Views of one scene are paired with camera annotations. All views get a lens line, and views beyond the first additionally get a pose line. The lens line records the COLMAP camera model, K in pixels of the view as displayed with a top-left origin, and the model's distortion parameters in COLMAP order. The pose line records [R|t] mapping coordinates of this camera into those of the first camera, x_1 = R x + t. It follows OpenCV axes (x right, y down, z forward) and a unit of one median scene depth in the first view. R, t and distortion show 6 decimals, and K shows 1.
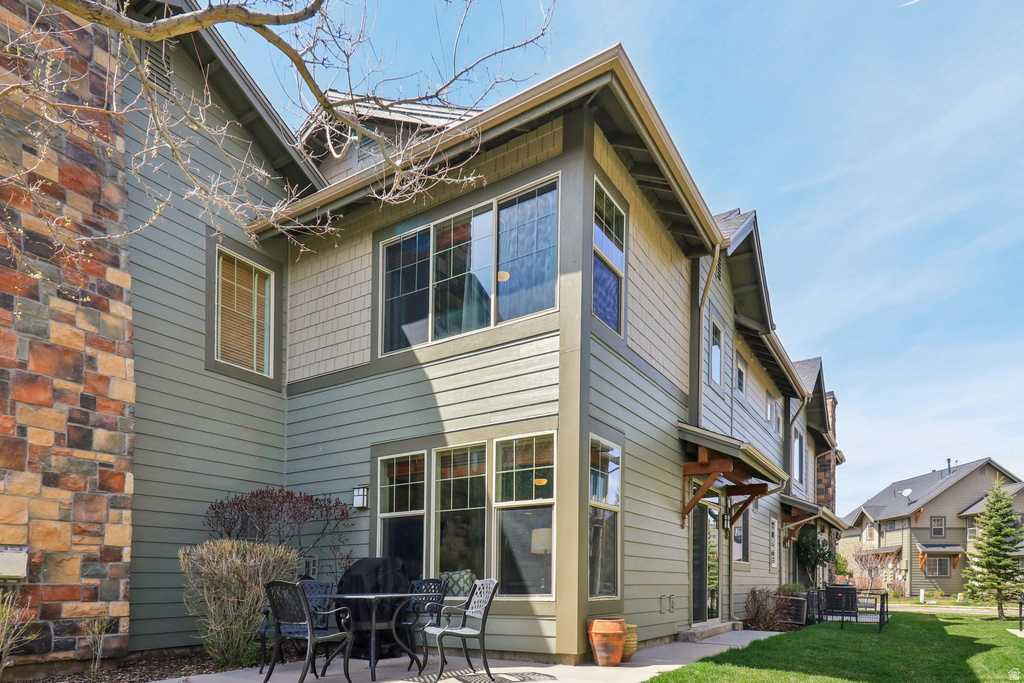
lens RADIAL K [[558.1, 0, 447.6], [0, 558.1, 405.9], [0, 0, 1]] dist [0.041773, -0.001116]
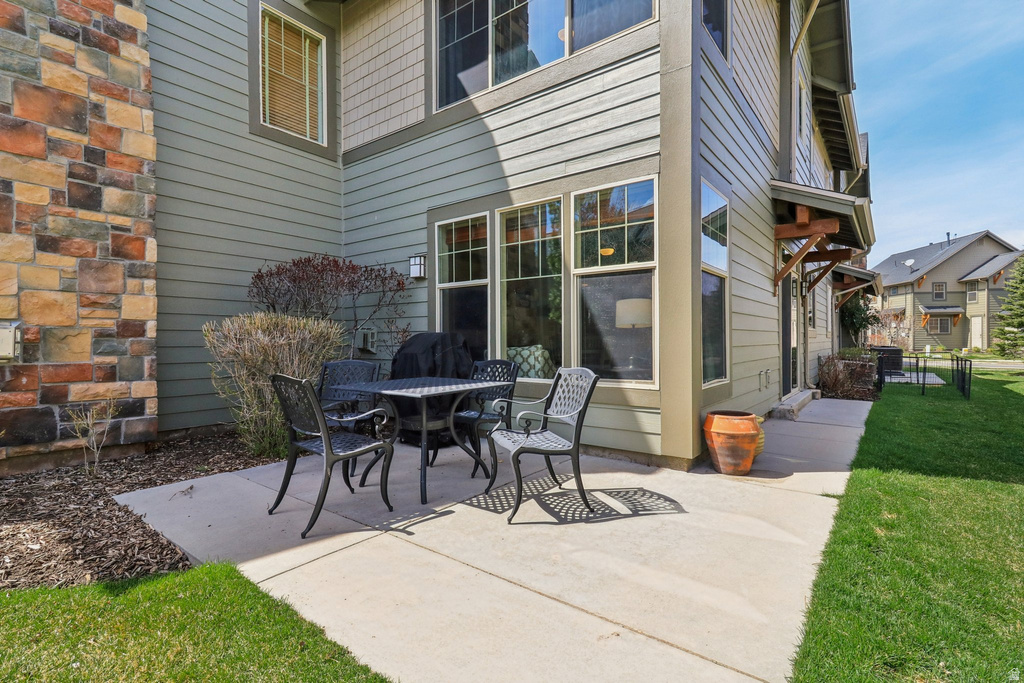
lens RADIAL K [[481.7, 0, 508.8], [0, 481.7, 331.7], [0, 0, 1]] dist [0.024205, -0.013765]
pose [[0.999971, -0.007040, 0.002978, -0.010952], [0.005924, 0.959941, 0.280140, 0.049884], [-0.004831, -0.280115, 0.959954, 0.233667]]
